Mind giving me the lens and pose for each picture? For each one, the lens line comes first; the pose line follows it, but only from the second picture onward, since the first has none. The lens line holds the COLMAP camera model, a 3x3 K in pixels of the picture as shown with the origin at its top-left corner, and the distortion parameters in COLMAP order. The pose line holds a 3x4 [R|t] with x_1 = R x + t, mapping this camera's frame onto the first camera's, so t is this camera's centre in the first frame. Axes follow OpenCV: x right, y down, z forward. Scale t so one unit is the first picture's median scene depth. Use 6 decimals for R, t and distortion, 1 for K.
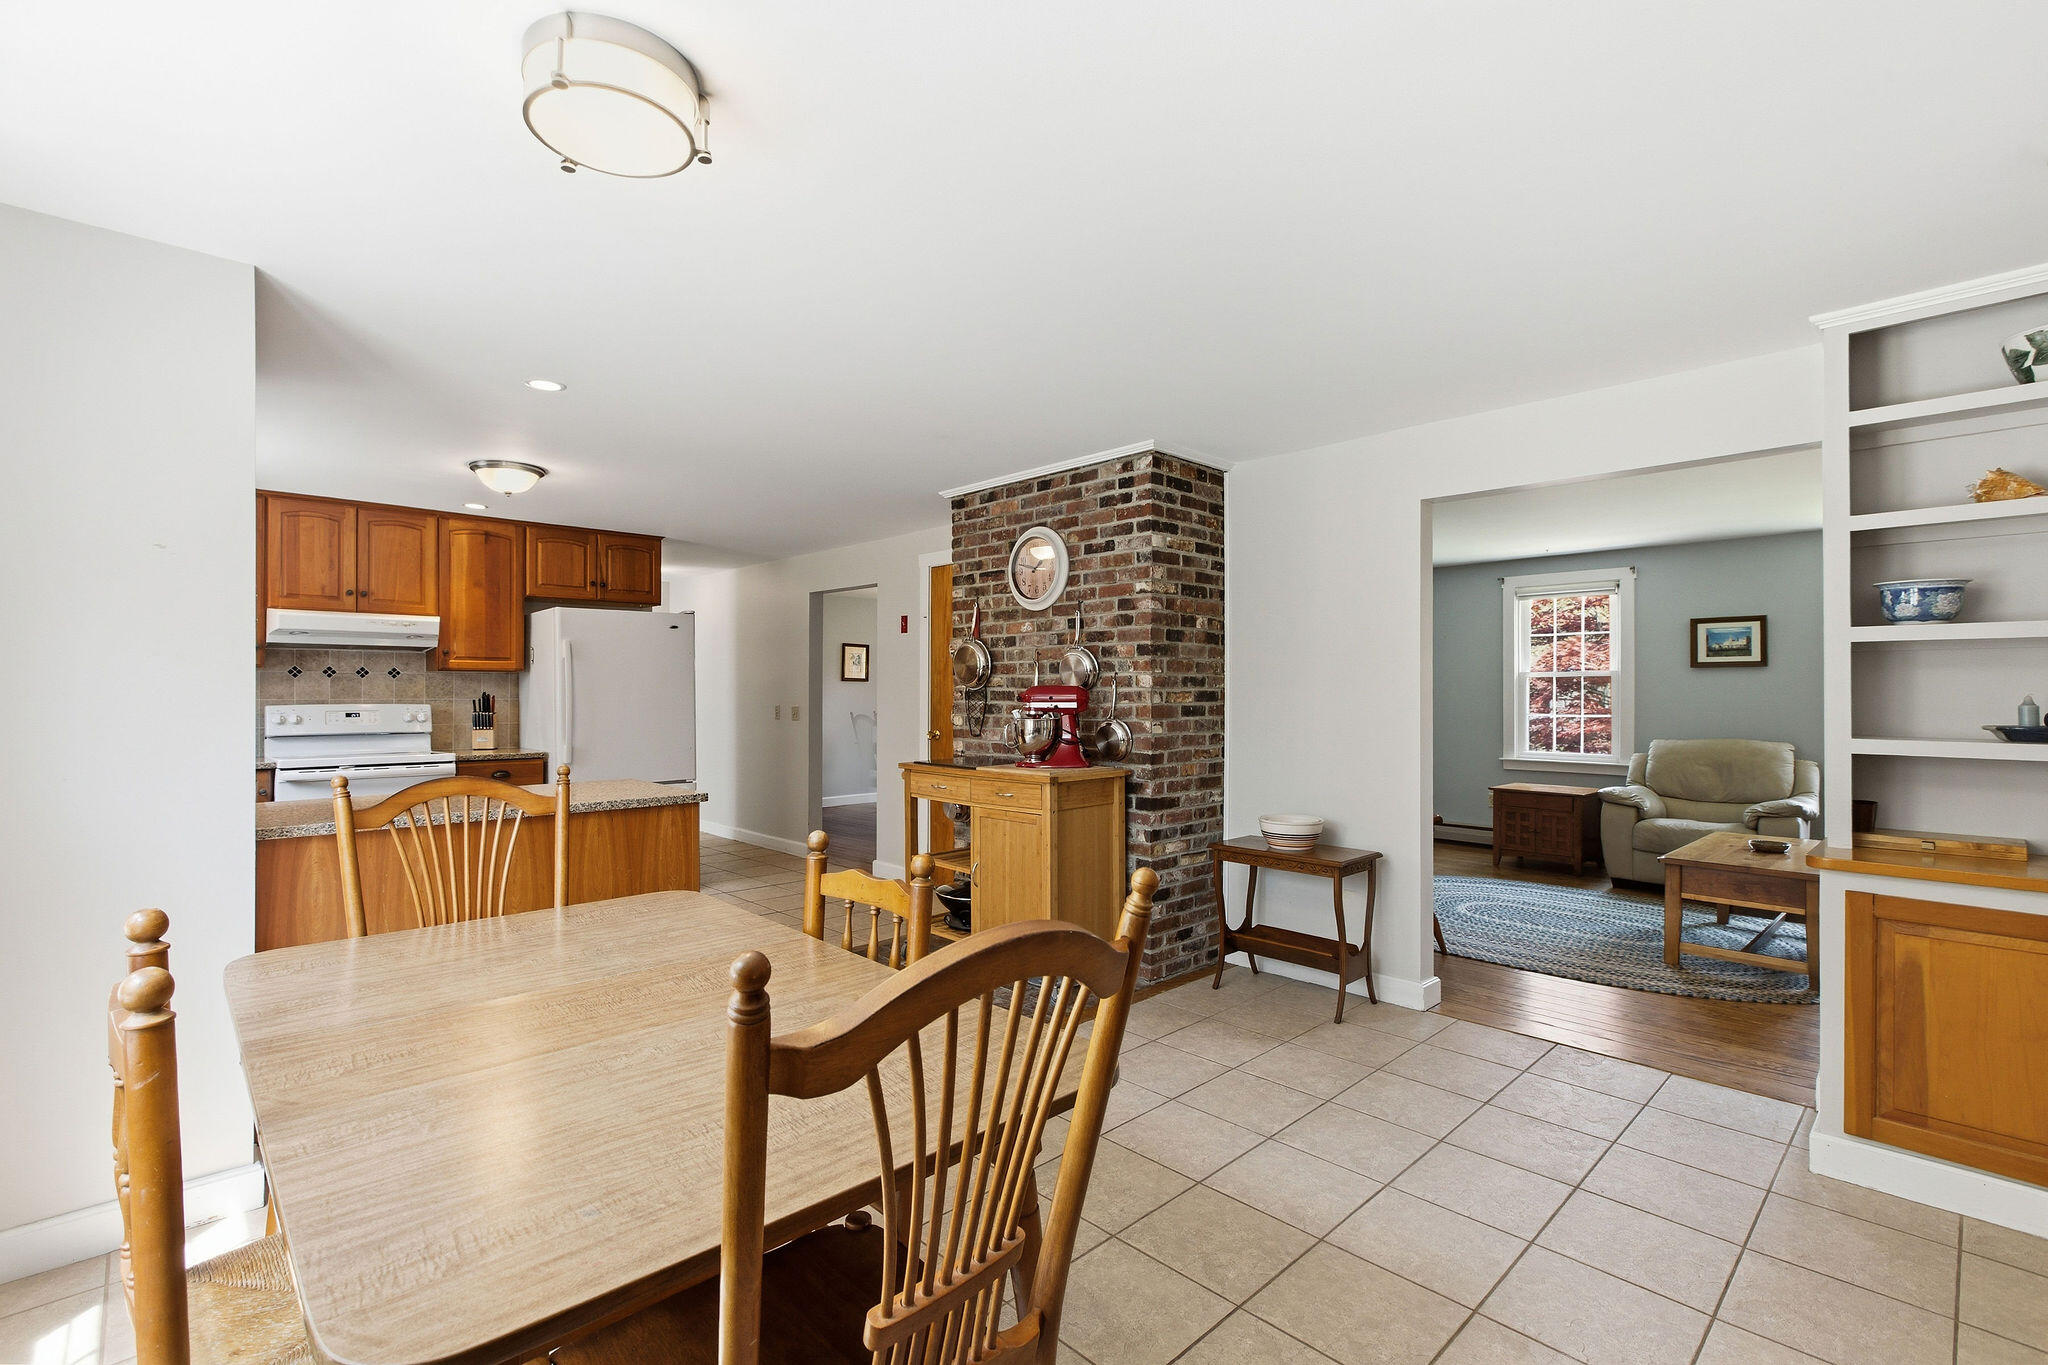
lens RADIAL K [[931.6, 0, 1027.6], [0, 931.6, 690.5], [0, 0, 1]] dist [0.004741, -0.000235]
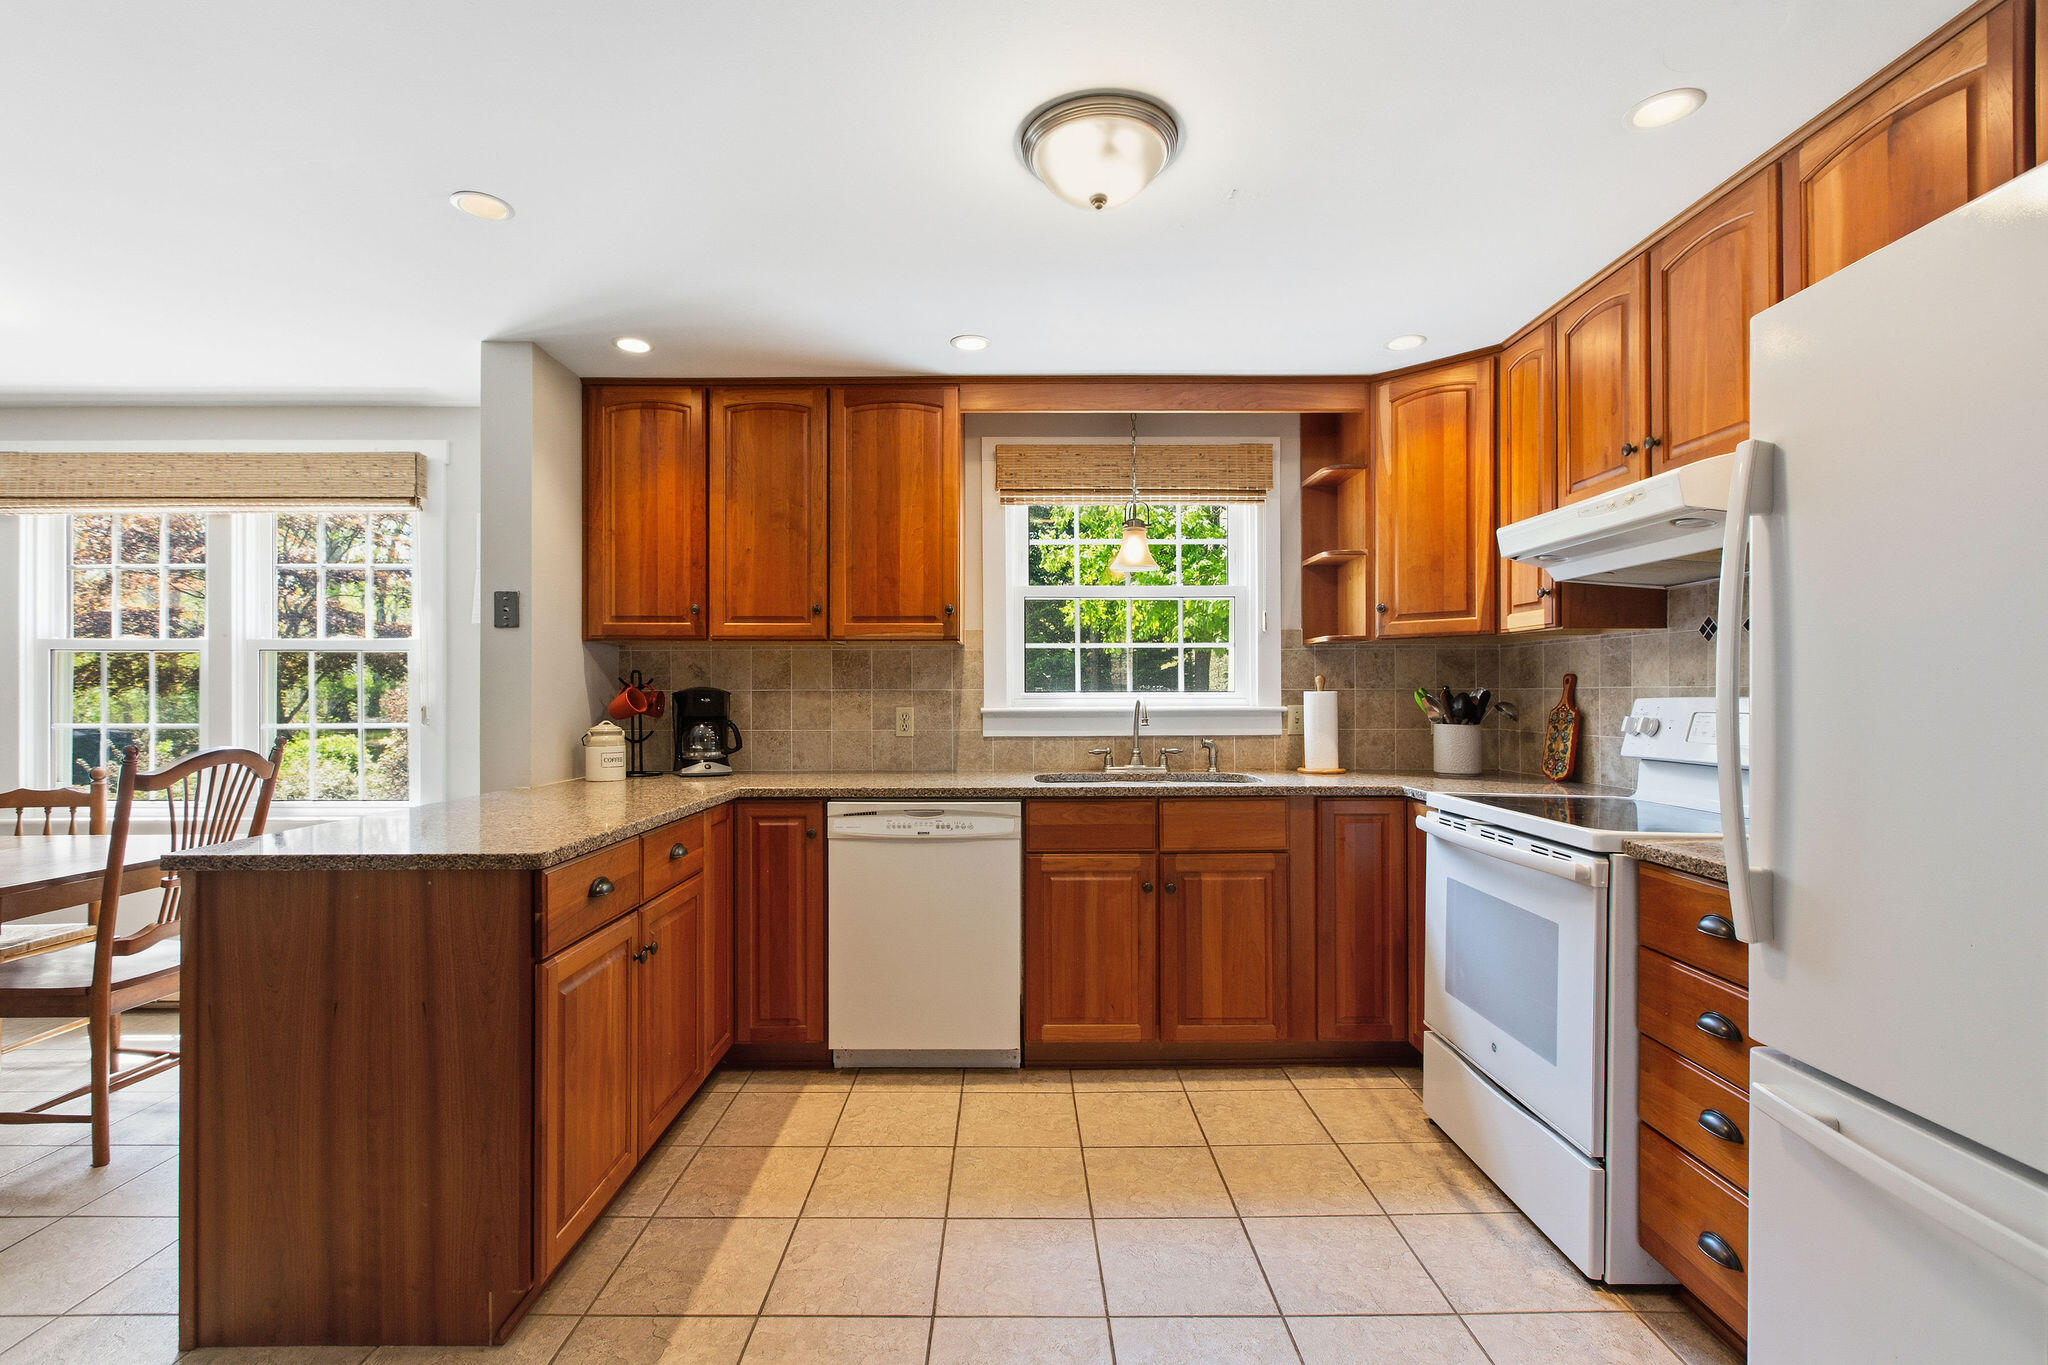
lens RADIAL K [[931.6, 0, 996.4], [0, 931.6, 693.7], [0, 0, 1]] dist [0.004741, -0.000235]
pose [[-0.705162, -0.001492, -0.709045, -0.203380], [0.001424, 0.999993, -0.003520, 0.015732], [0.709045, -0.003492, -0.705155, 1.180488]]
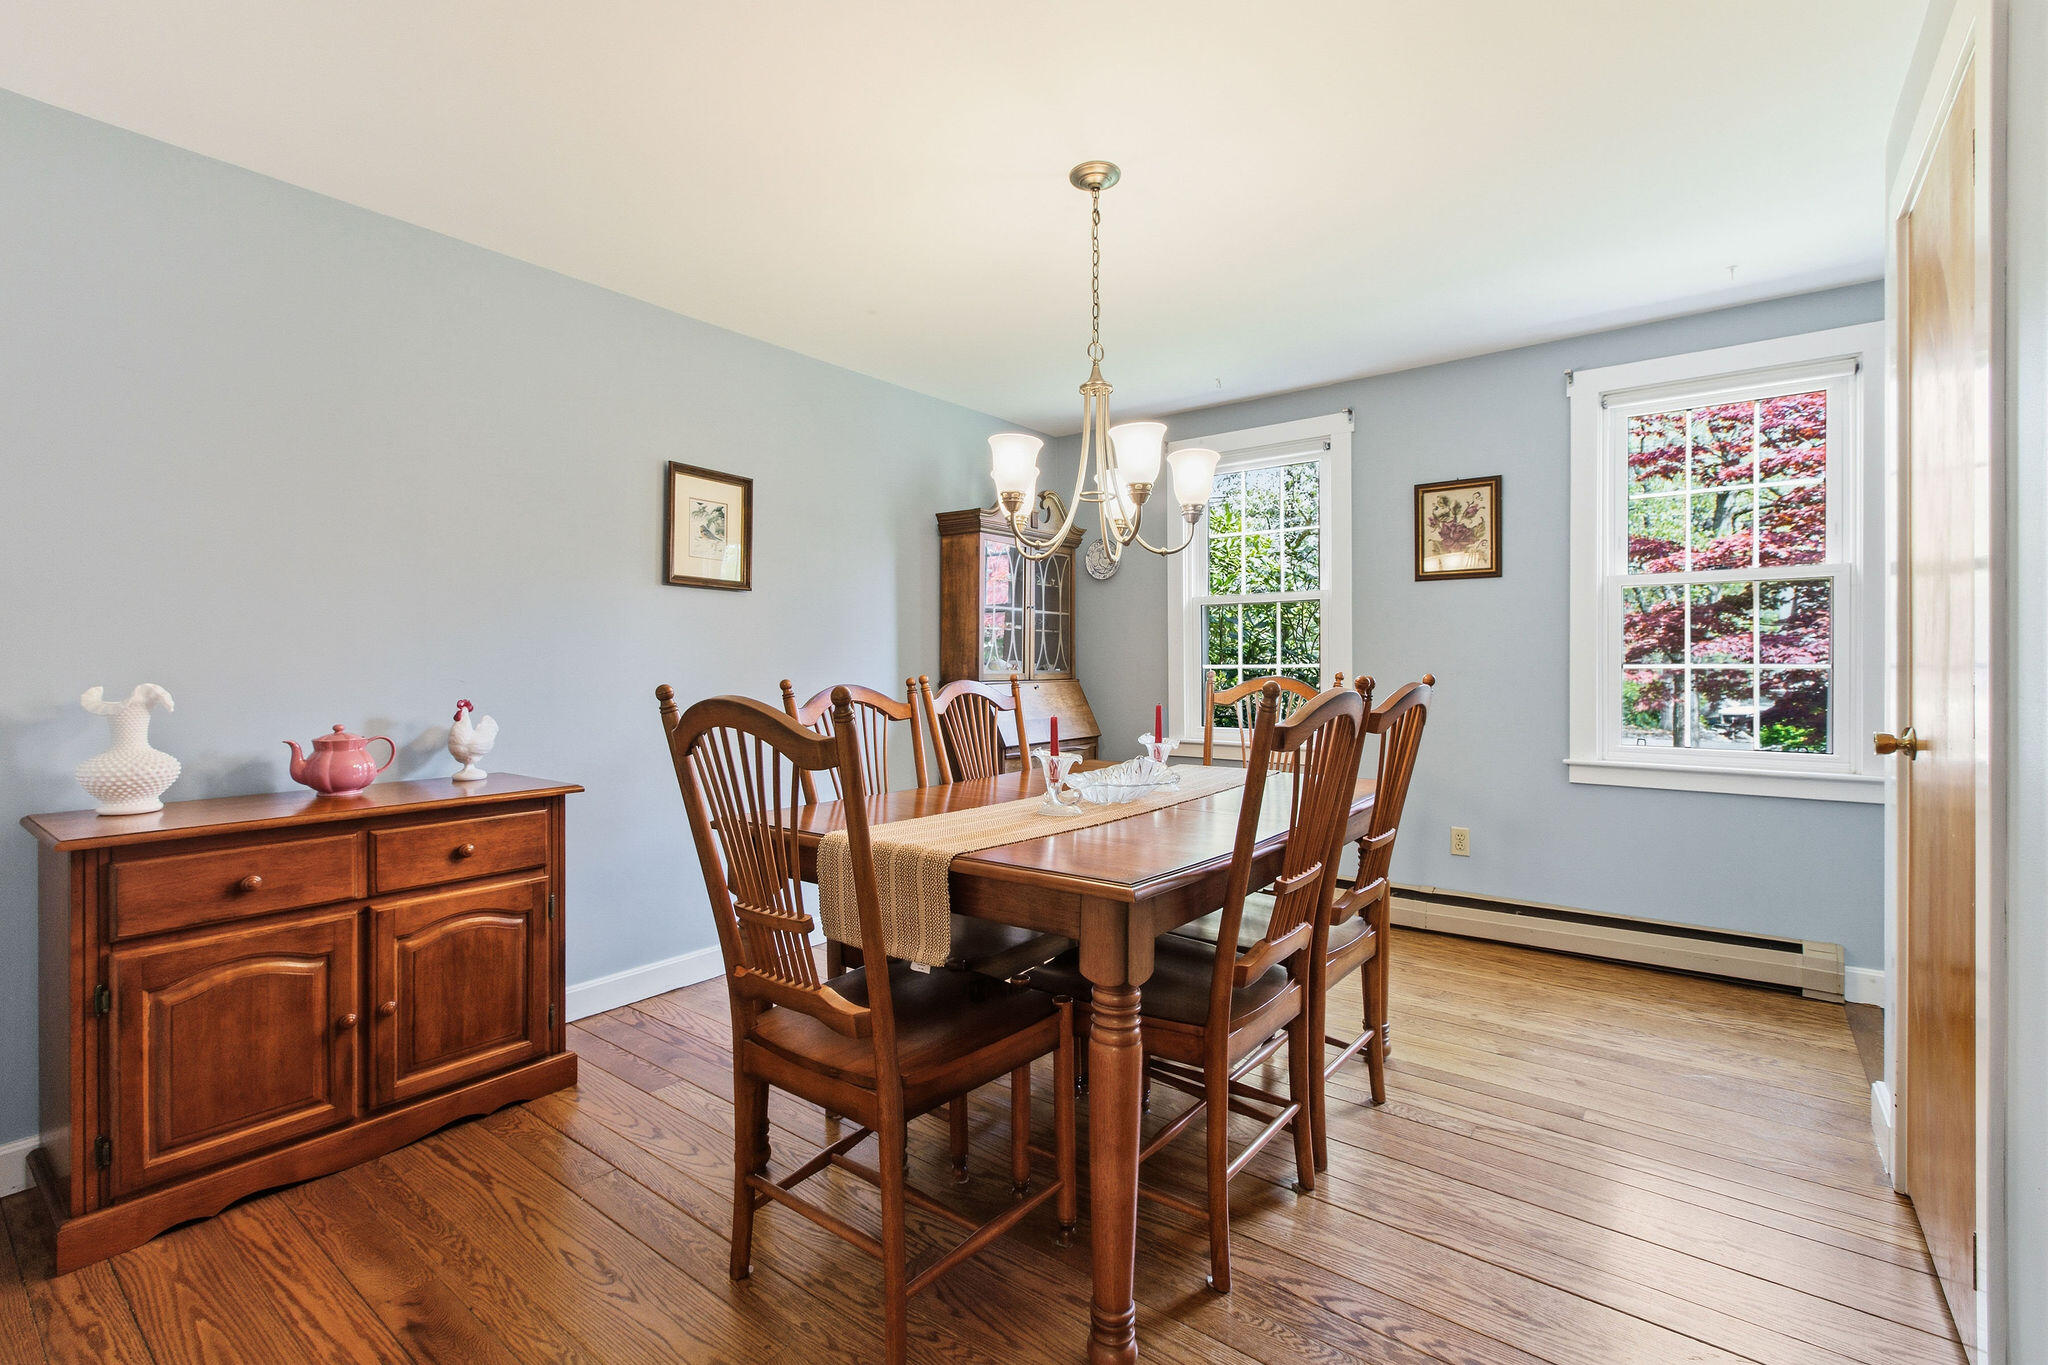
lens RADIAL K [[931.6, 0, 1031.0], [0, 931.6, 679.9], [0, 0, 1]] dist [0.004741, -0.000235]
pose [[0.991178, 0.004328, 0.132469, -0.259716], [-0.006185, 0.999888, 0.013607, 0.035553], [-0.132395, -0.014307, 0.991094, 1.474755]]
